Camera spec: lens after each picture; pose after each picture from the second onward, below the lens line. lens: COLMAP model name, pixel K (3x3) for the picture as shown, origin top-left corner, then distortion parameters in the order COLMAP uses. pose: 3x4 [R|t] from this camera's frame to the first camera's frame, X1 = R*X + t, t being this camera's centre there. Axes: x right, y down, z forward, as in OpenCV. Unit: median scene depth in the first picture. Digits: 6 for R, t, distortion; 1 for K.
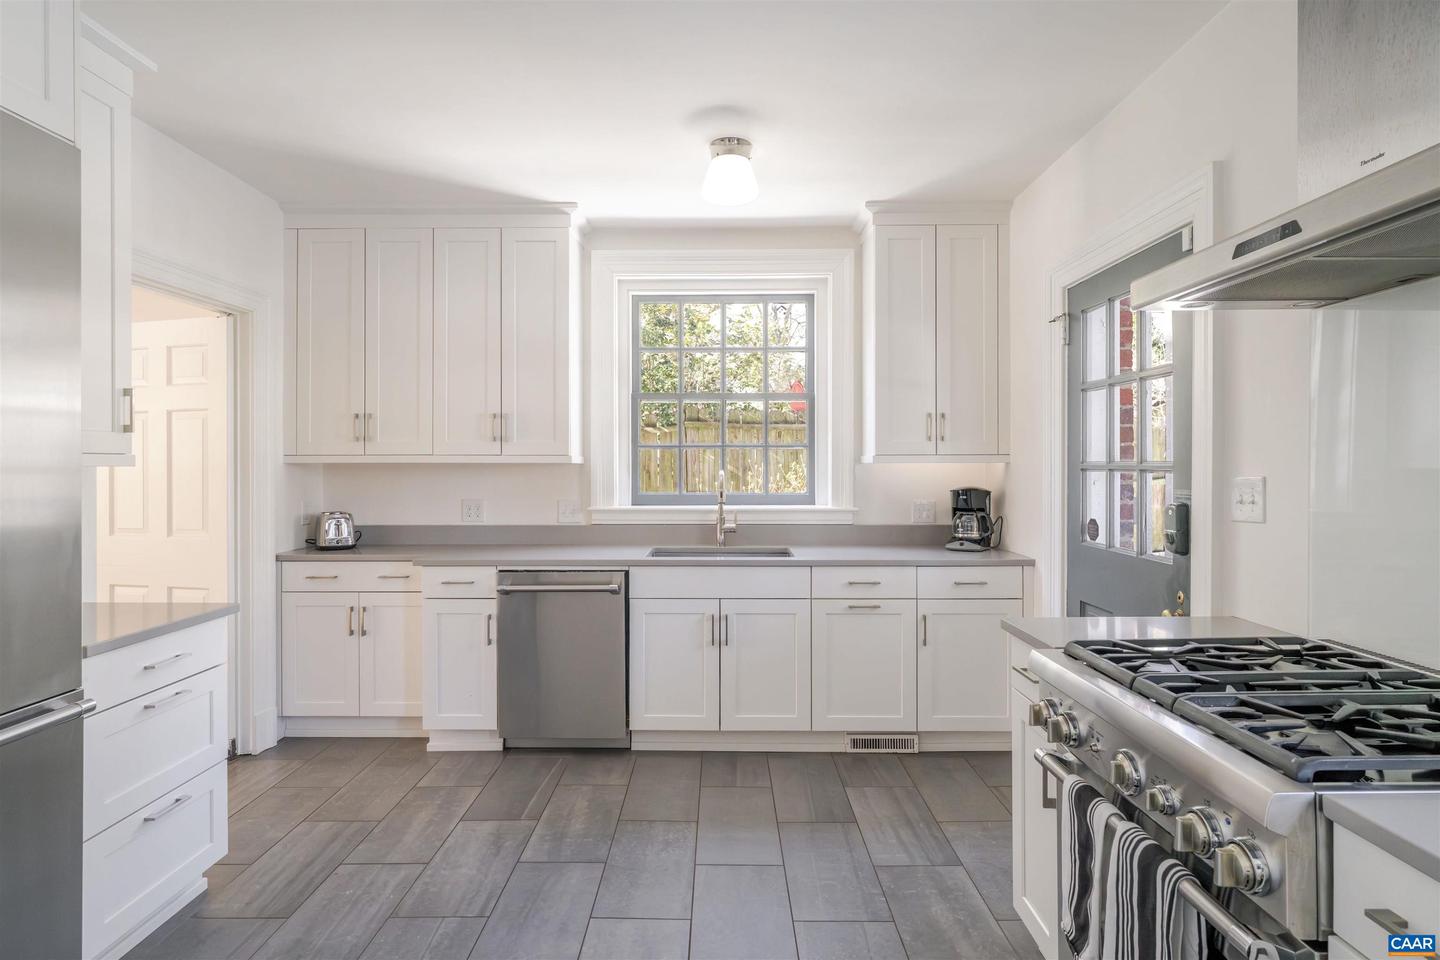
lens RADIAL K [[734.8, 0, 714.1], [0, 734.8, 467.9], [0, 0, 1]] dist [-0.000492, -0.002405]
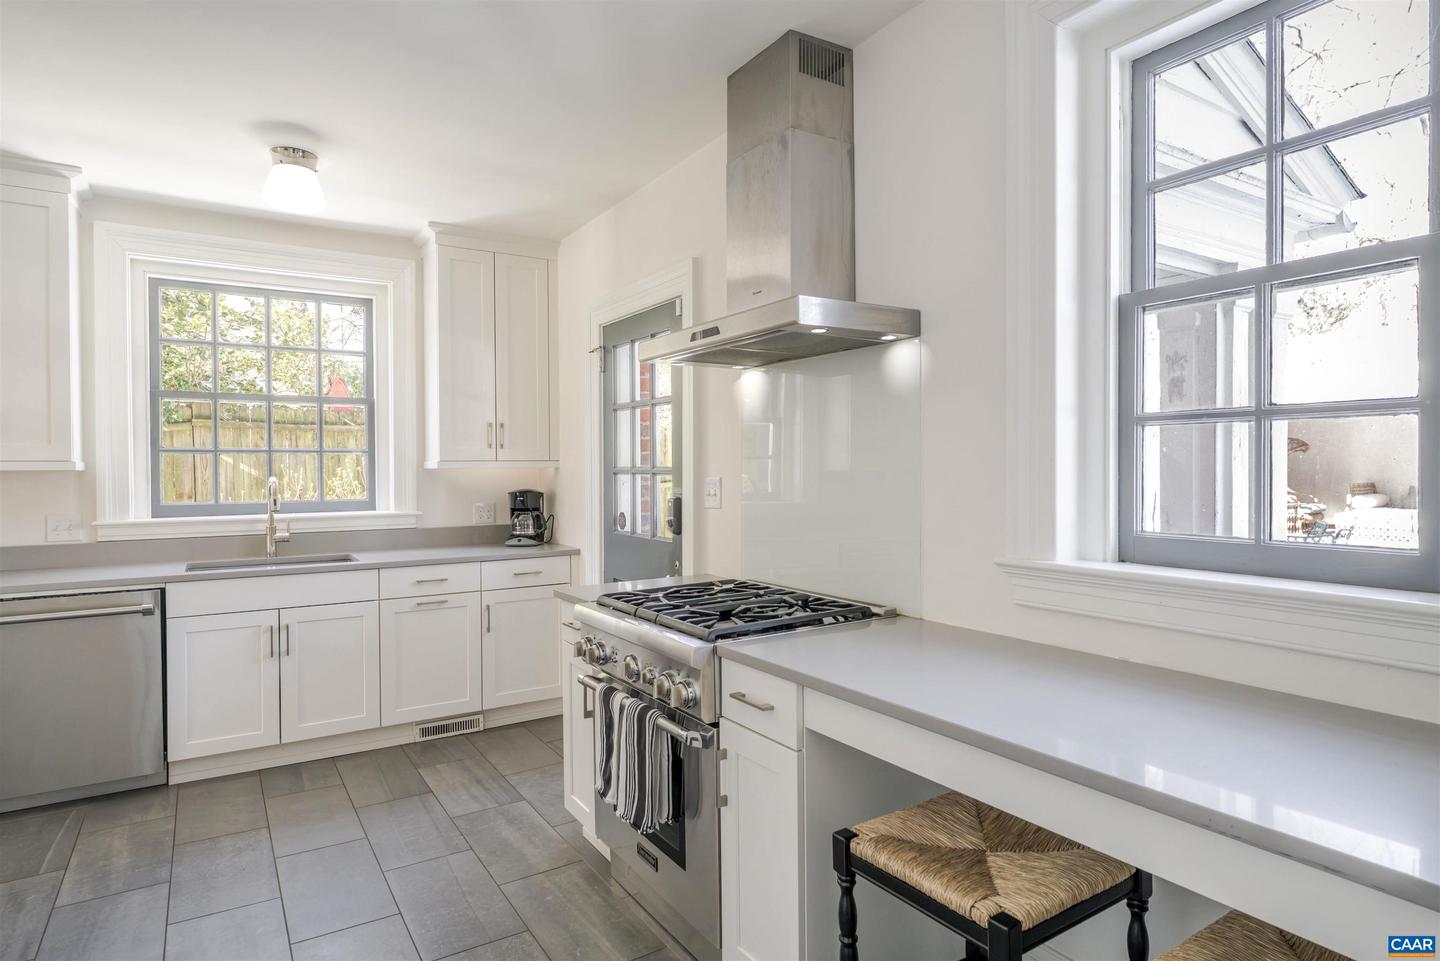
lens RADIAL K [[805.8, 0, 721.3], [0, 805.8, 476.2], [0, 0, 1]] dist [-0.000335, 0.000890]
pose [[0.836220, -0.010112, 0.548300, -0.086272], [0.006906, 0.999945, 0.007908, -0.002169], [-0.548350, -0.002826, 0.836244, -0.216270]]
